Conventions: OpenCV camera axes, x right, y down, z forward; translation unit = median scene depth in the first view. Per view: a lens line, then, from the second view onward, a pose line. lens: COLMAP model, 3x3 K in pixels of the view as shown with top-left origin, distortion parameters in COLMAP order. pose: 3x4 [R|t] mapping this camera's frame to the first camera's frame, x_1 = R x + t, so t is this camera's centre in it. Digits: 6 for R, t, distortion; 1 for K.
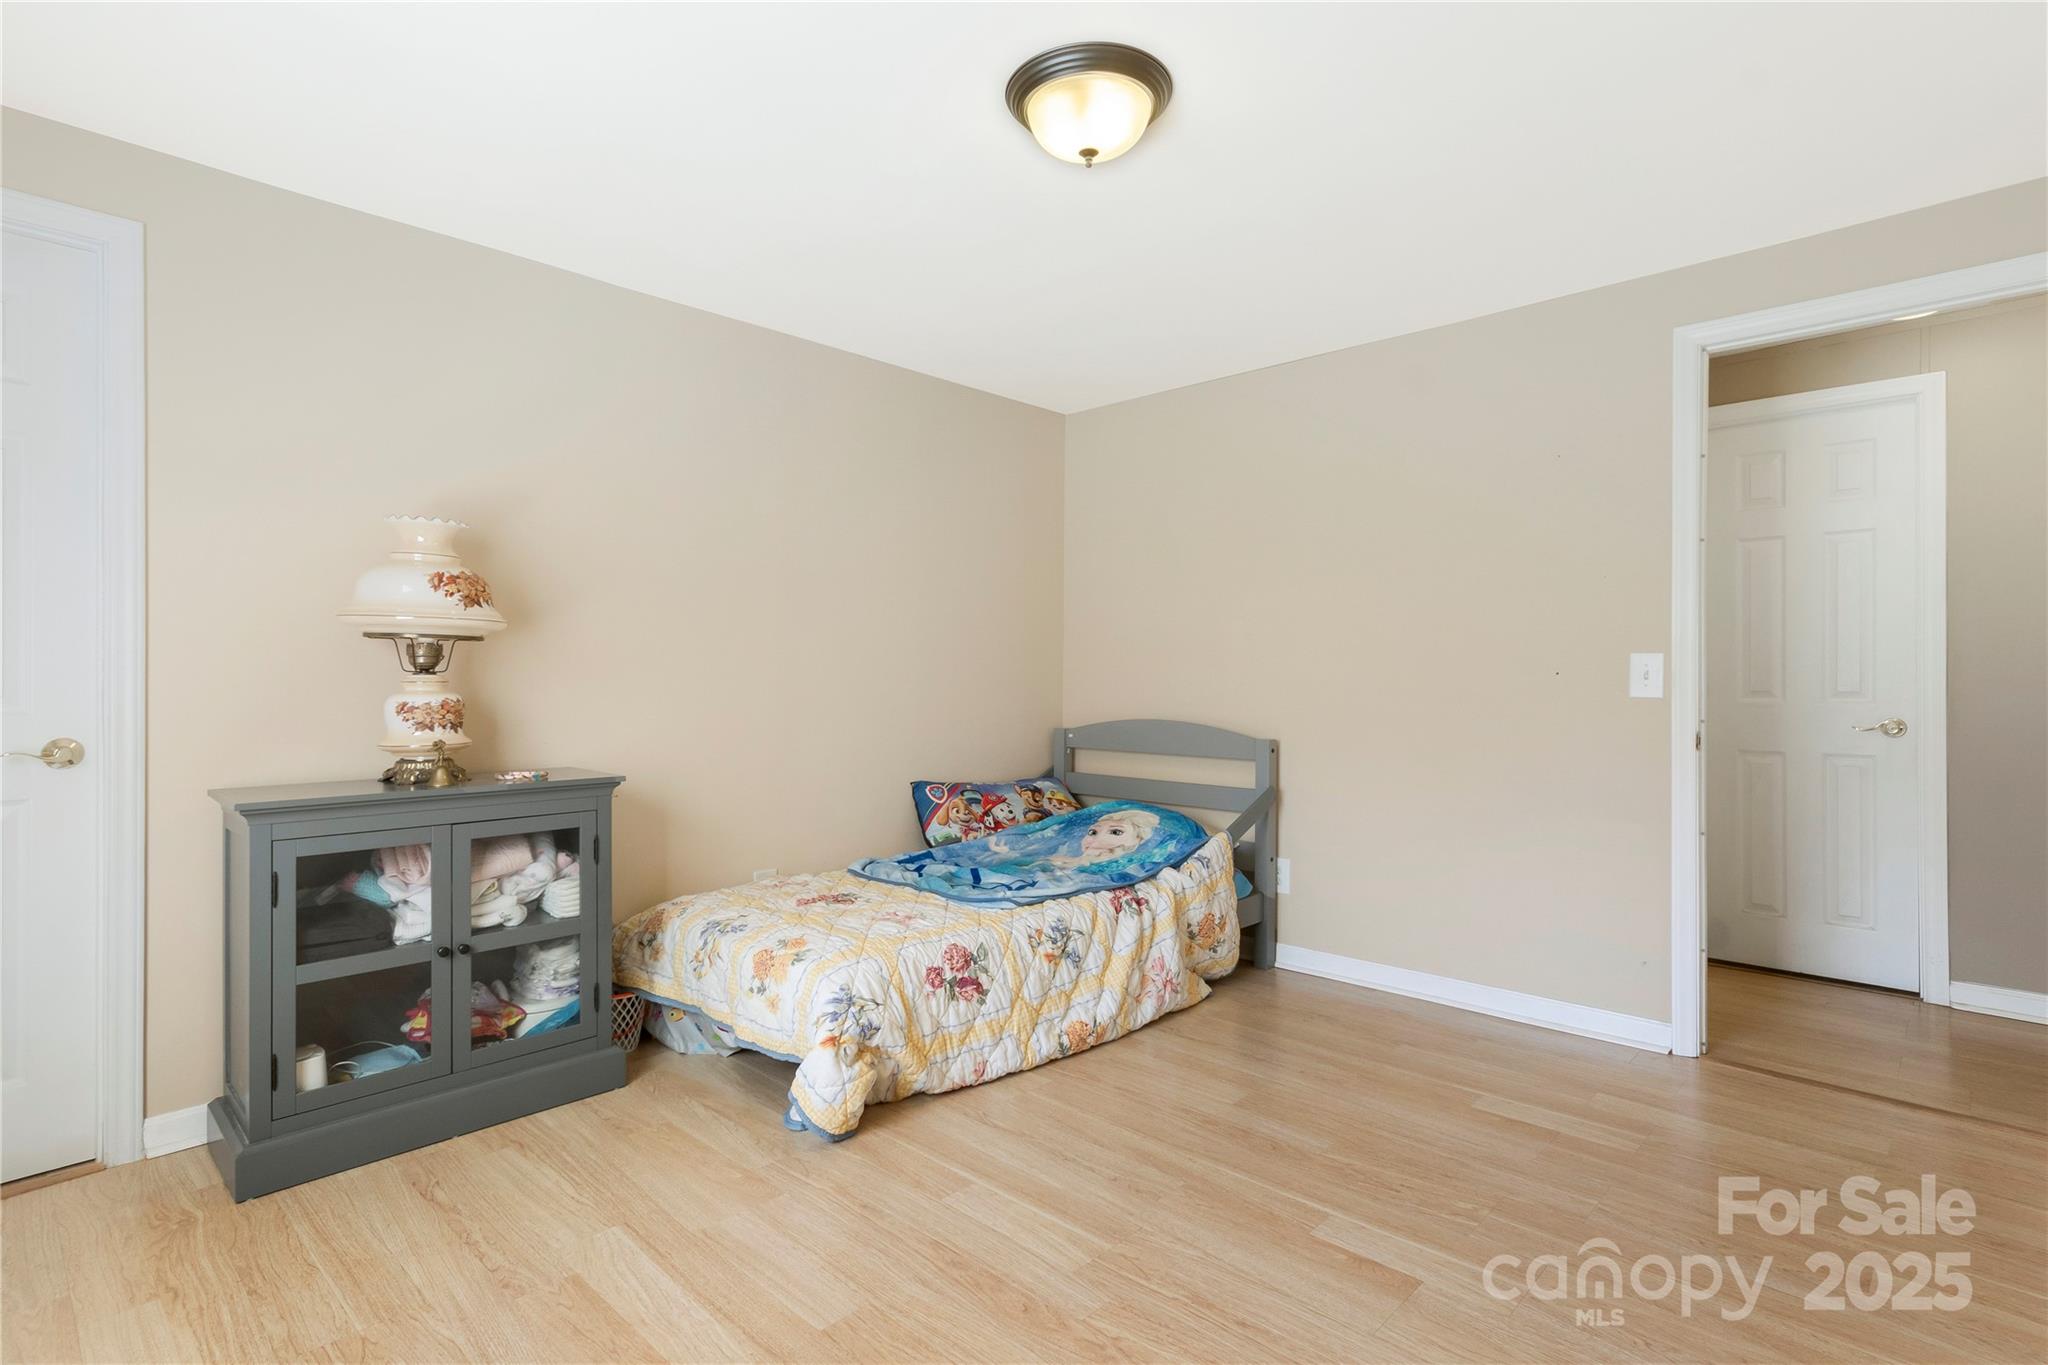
lens RADIAL K [[999.4, 0, 1036.4], [0, 999.4, 687.1], [0, 0, 1]] dist [0.005437, 0.000138]
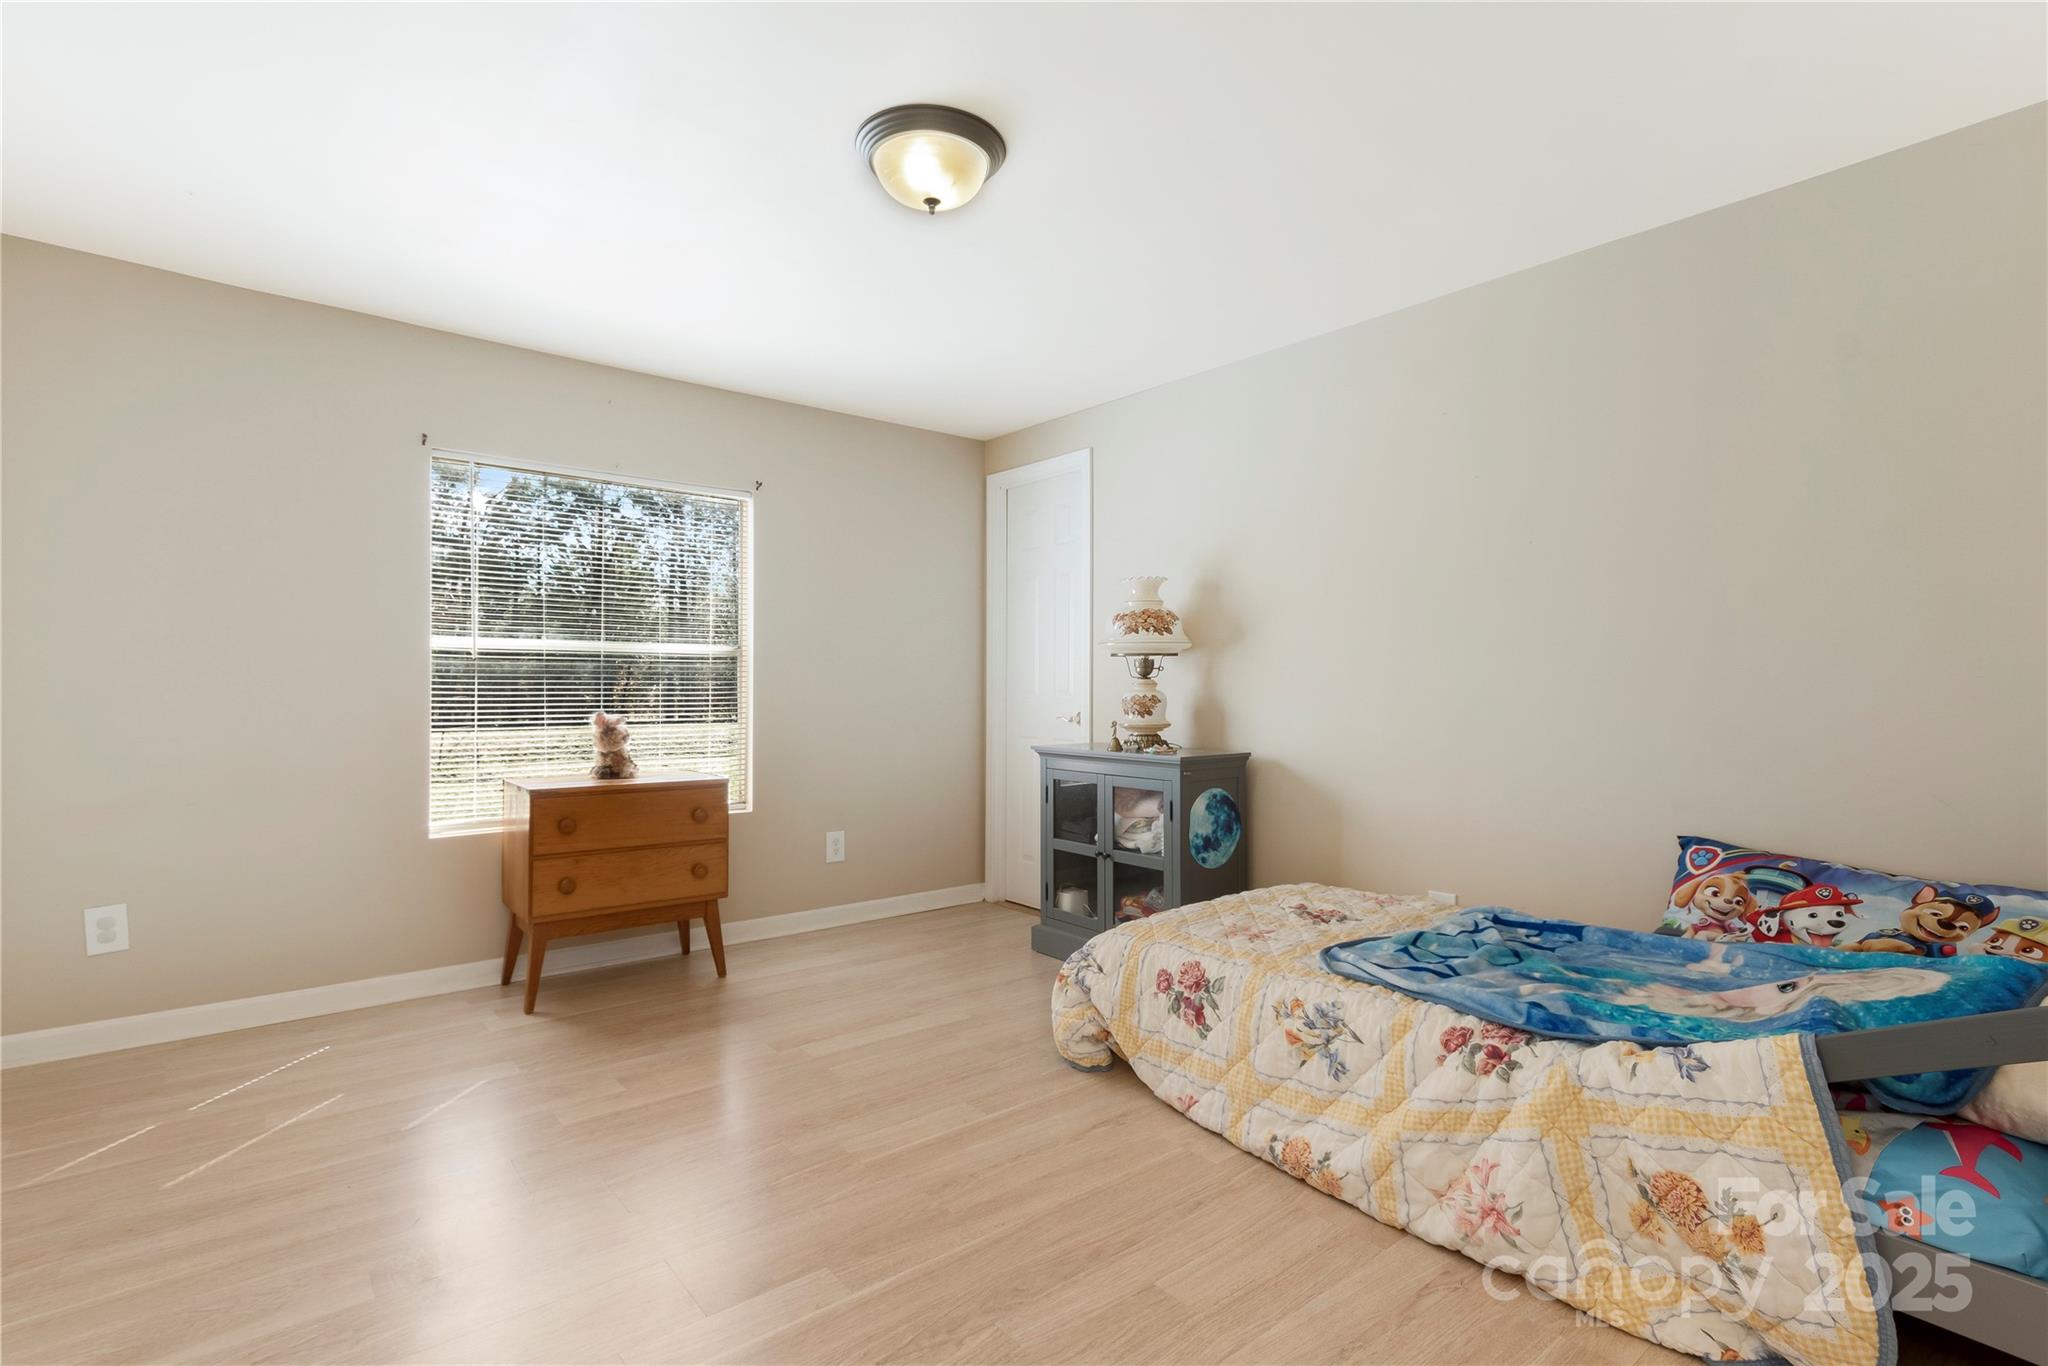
lens RADIAL K [[999.4, 0, 1036.9], [0, 999.4, 675.8], [0, 0, 1]] dist [0.005437, 0.000138]
pose [[-0.129896, -0.006411, -0.991507, 0.868666], [-0.005450, 0.999969, -0.005752, -0.007622], [0.991513, 0.004656, -0.129927, 0.961272]]
